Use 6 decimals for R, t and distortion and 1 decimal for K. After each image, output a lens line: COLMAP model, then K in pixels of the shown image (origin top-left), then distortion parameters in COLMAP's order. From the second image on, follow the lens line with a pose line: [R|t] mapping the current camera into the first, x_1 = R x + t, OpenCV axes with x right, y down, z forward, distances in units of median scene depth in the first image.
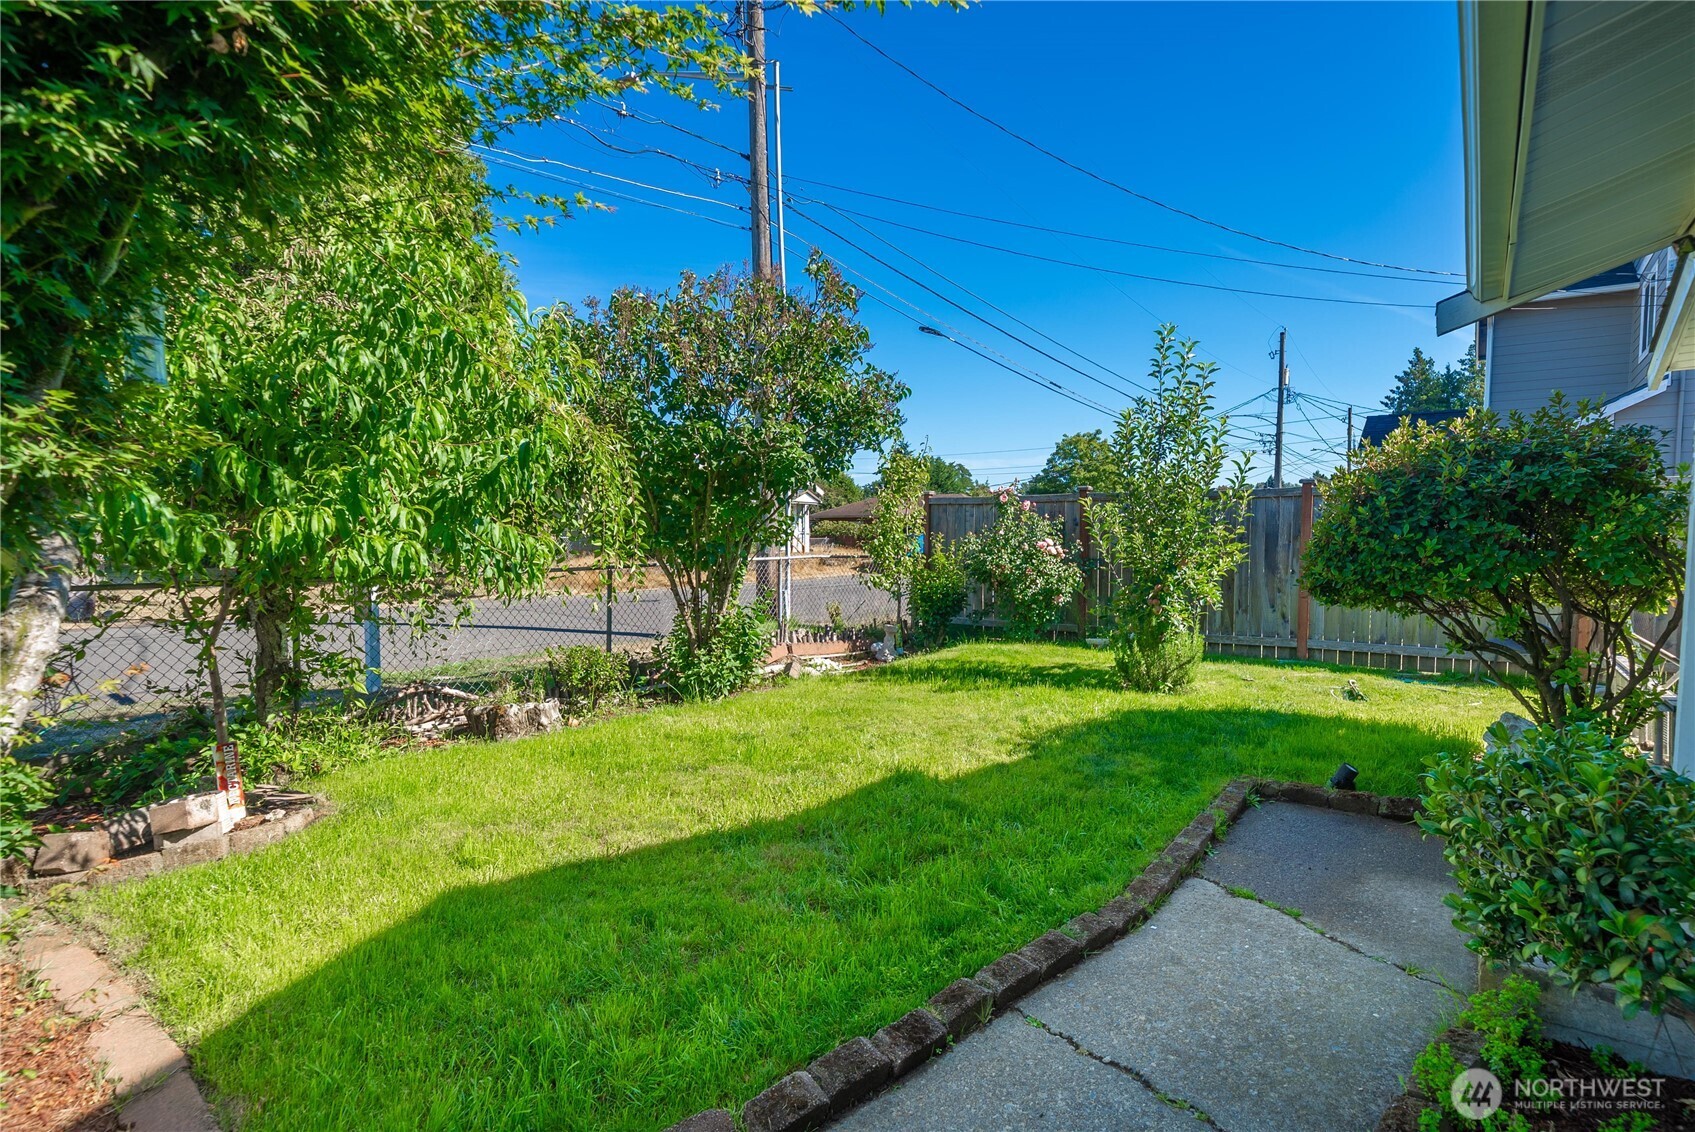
lens RADIAL K [[871.6, 0, 862.1], [0, 871.6, 565.0], [0, 0, 1]] dist [-0.001229, 0.002109]
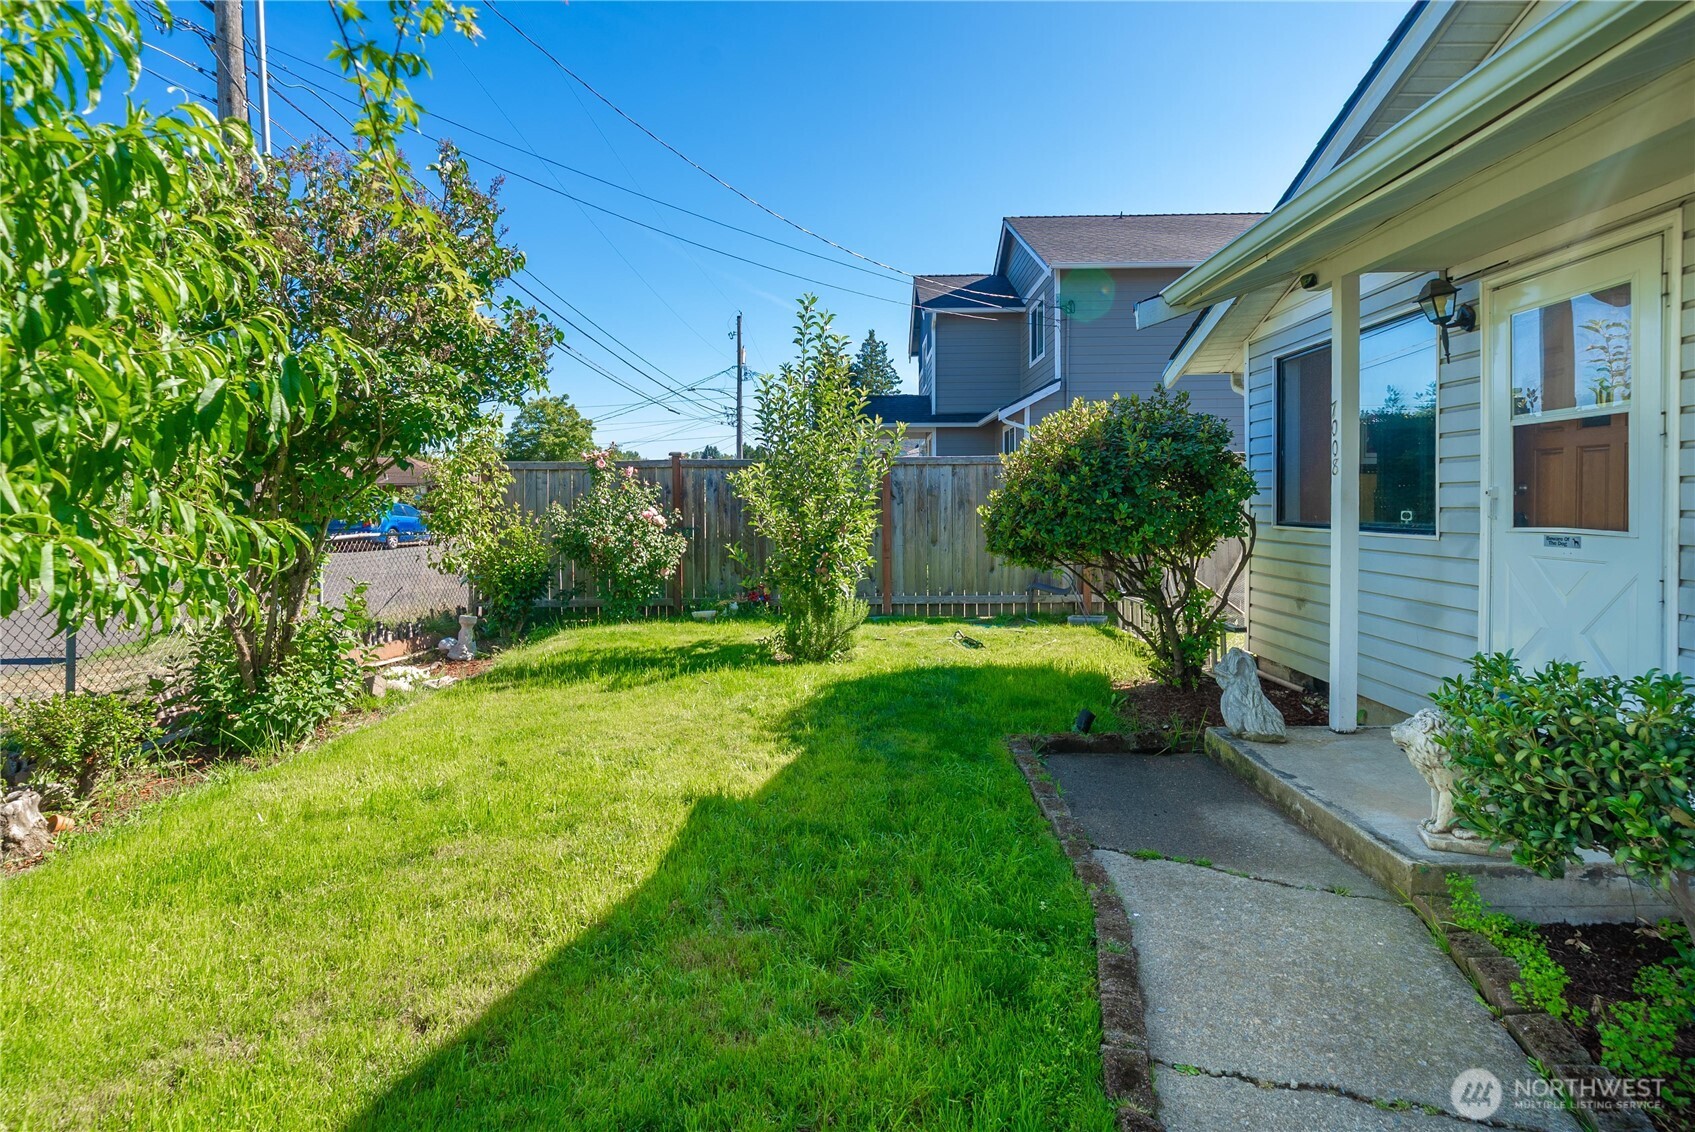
lens RADIAL K [[871.6, 0, 816.5], [0, 871.6, 497.1], [0, 0, 1]] dist [-0.001229, 0.002109]
pose [[0.823301, -0.009202, 0.567530, -0.217841], [0.031645, 0.999058, -0.029708, -0.010827], [-0.566722, 0.042418, 0.822816, 0.174044]]
